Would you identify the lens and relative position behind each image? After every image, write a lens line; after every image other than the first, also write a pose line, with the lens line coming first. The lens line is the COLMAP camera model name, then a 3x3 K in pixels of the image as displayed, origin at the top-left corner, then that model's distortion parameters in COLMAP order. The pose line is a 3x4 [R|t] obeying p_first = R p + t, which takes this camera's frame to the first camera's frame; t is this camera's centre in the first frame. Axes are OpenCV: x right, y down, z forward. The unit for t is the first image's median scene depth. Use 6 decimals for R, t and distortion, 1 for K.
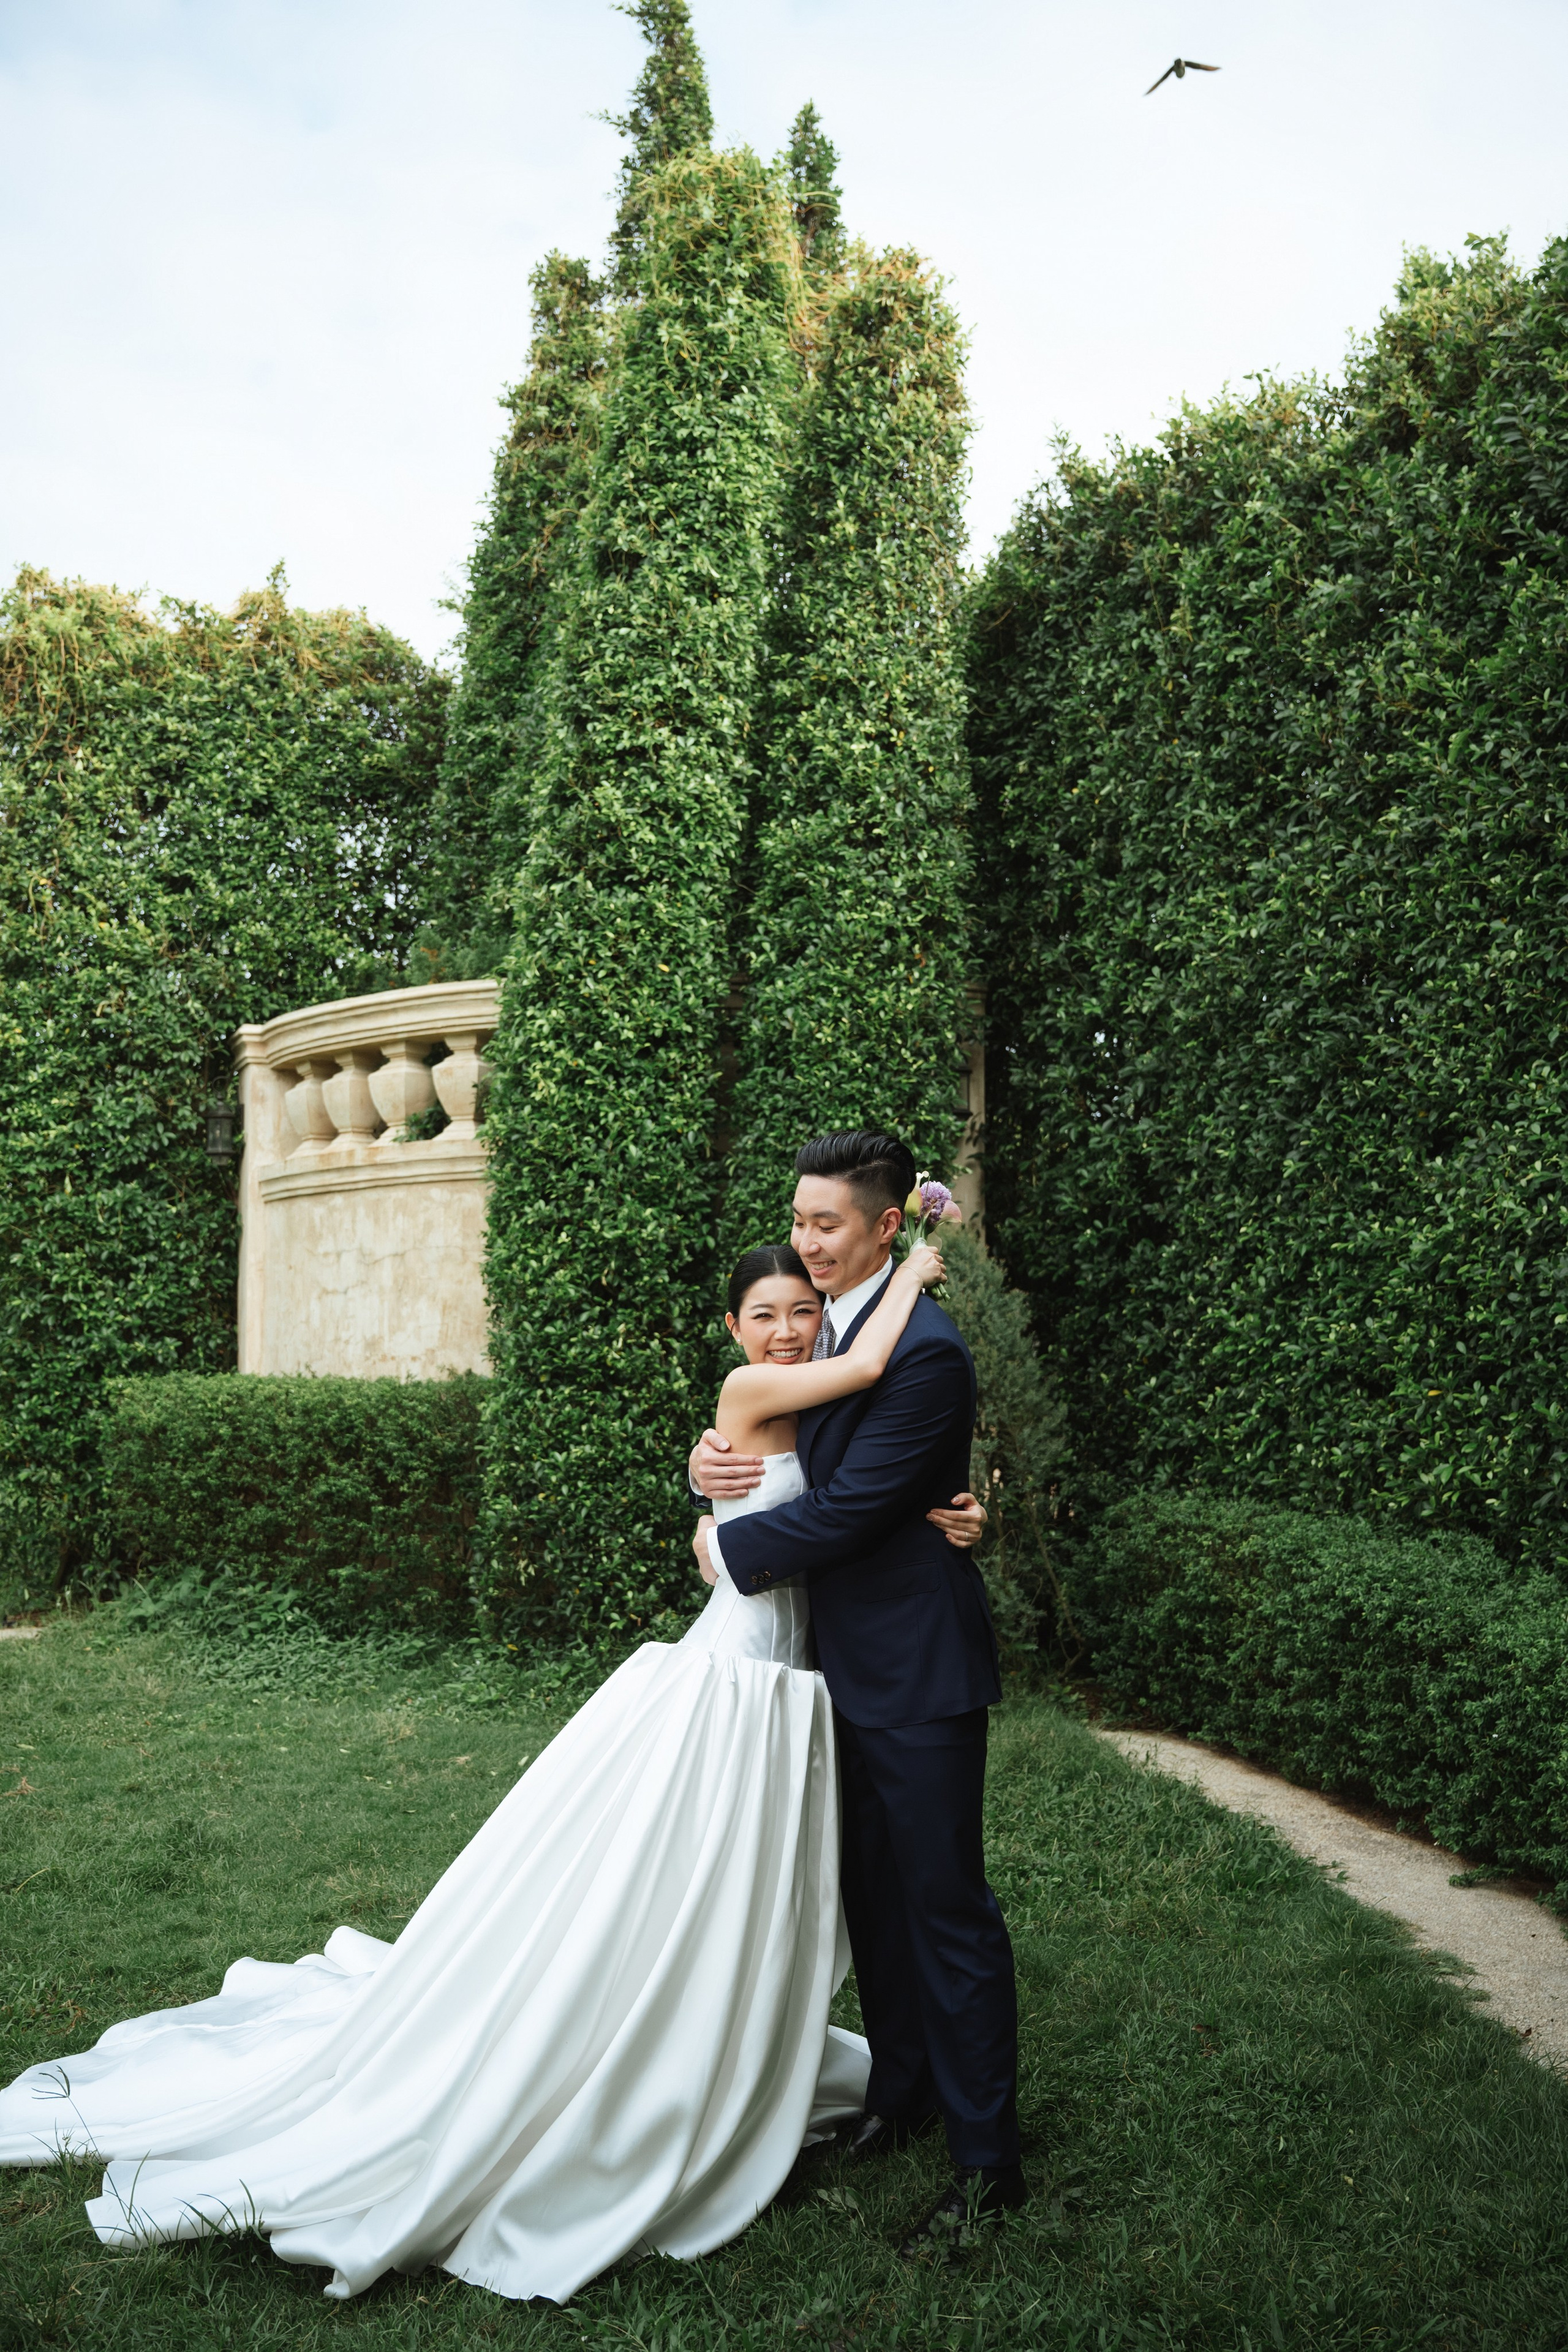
lens RADIAL K [[2076.5, 0, 792.9], [0, 2076.5, 1186.5], [0, 0, 1]] dist [-0.050156, 0.083037]
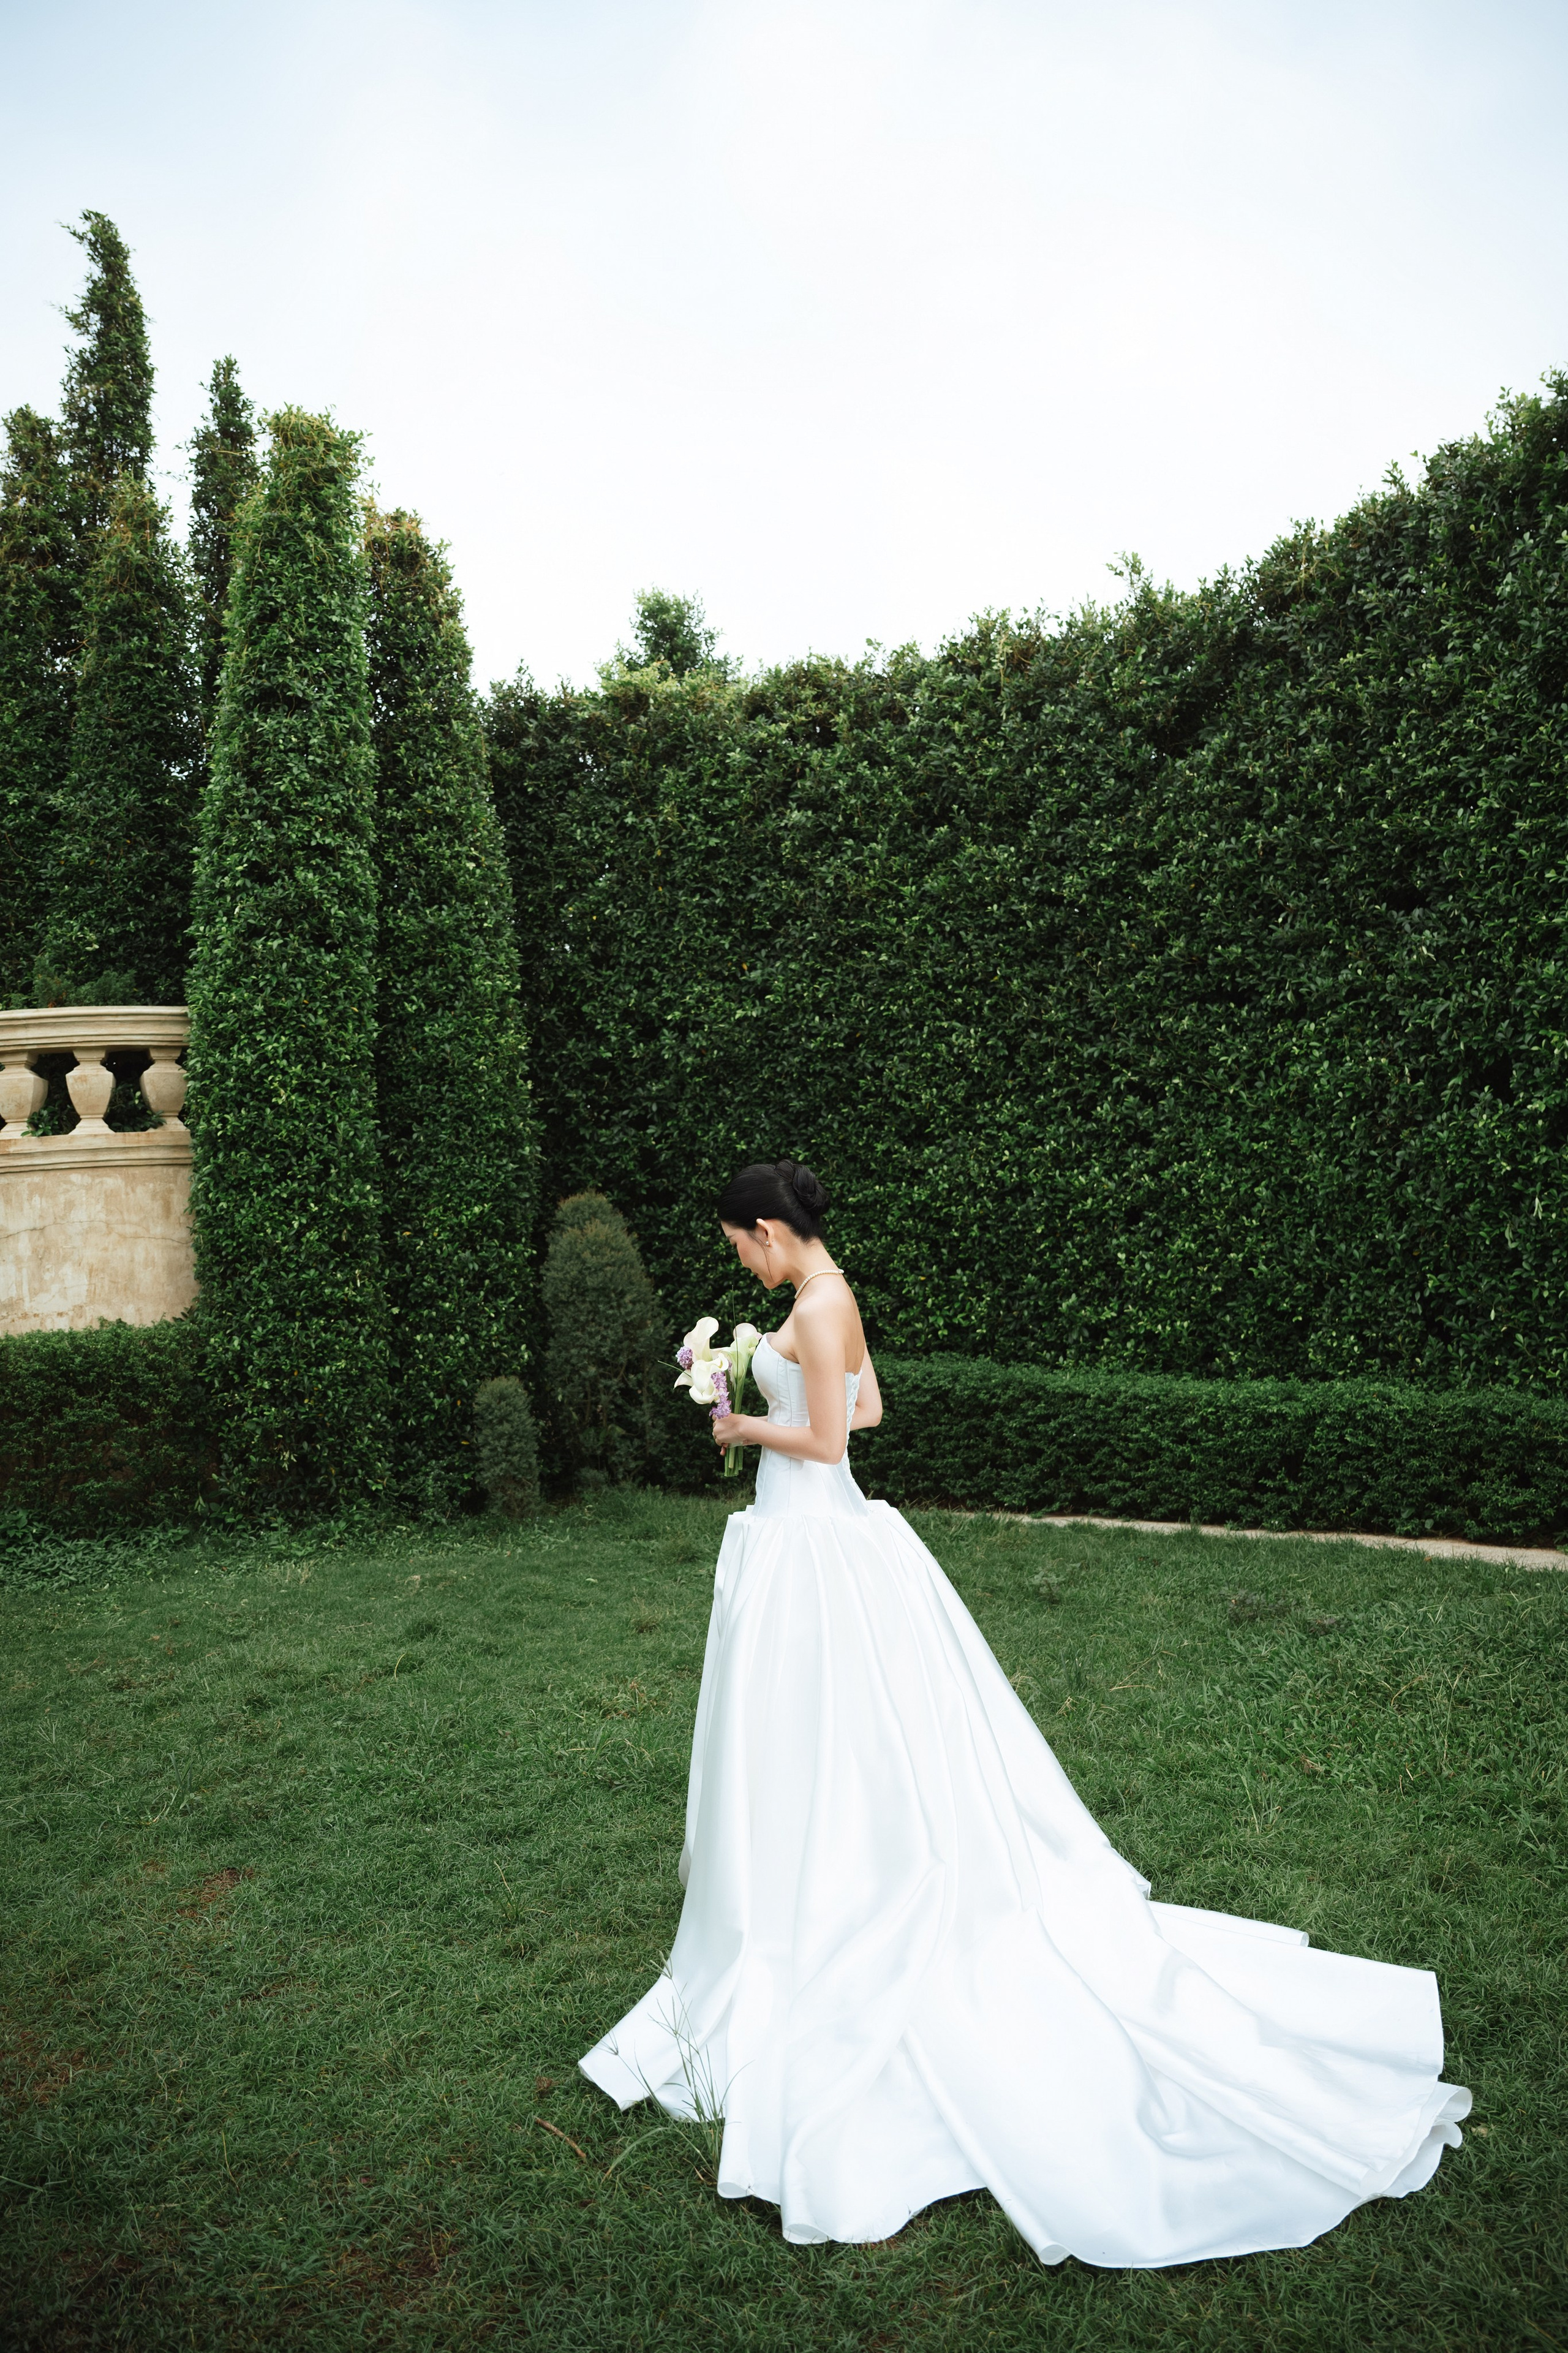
lens RADIAL K [[1661.2, 0, 791.7], [0, 1661.2, 1183.1], [0, 0, 1]] dist [-0.132410, 0.072366]
pose [[0.715466, -0.006454, 0.698617, -0.624266], [0.009028, 0.999959, -0.000008, 0.011726], [-0.698589, 0.006313, 0.715496, 0.025589]]
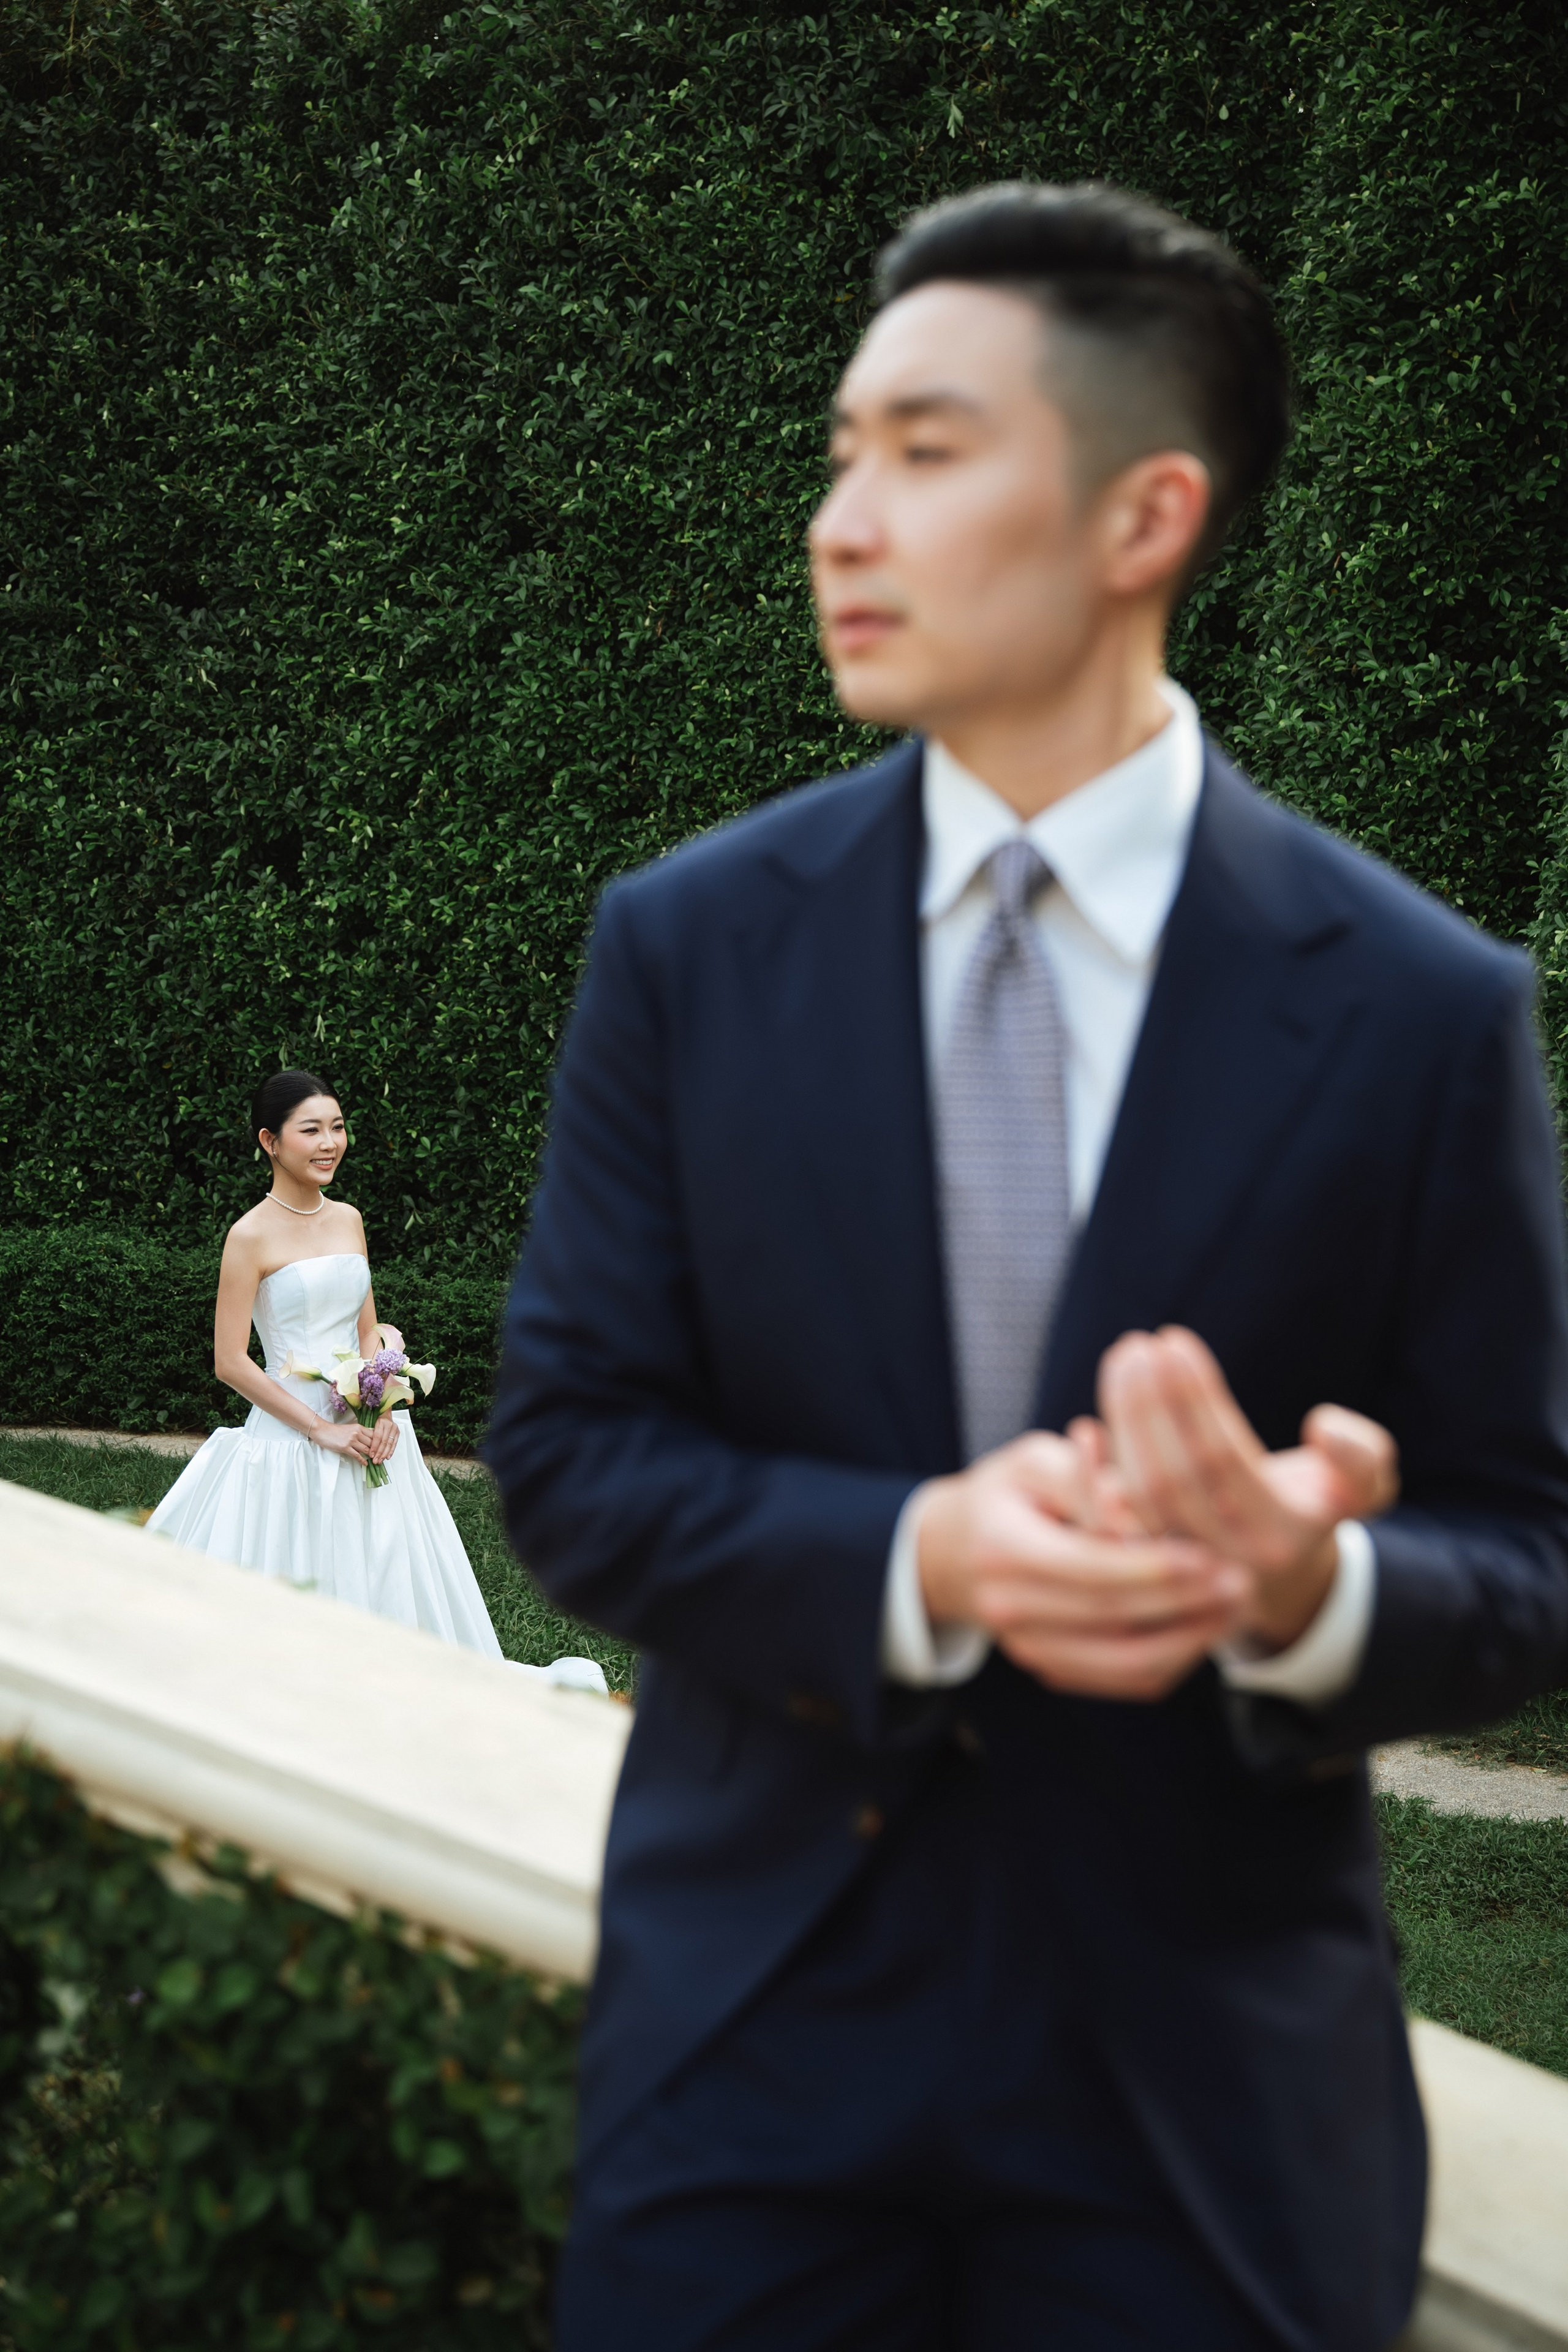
lens RADIAL K [[3390.5, 0, 775.8], [0, 3390.5, 1177.3], [0, 0, 1]] dist [0.231470, 0.000000]
pose [[0.259160, -0.096900, 0.960961, -1.090977], [-0.081428, 0.989220, 0.121710, -0.100626], [-0.962396, -0.109791, 0.248475, -0.190261]]
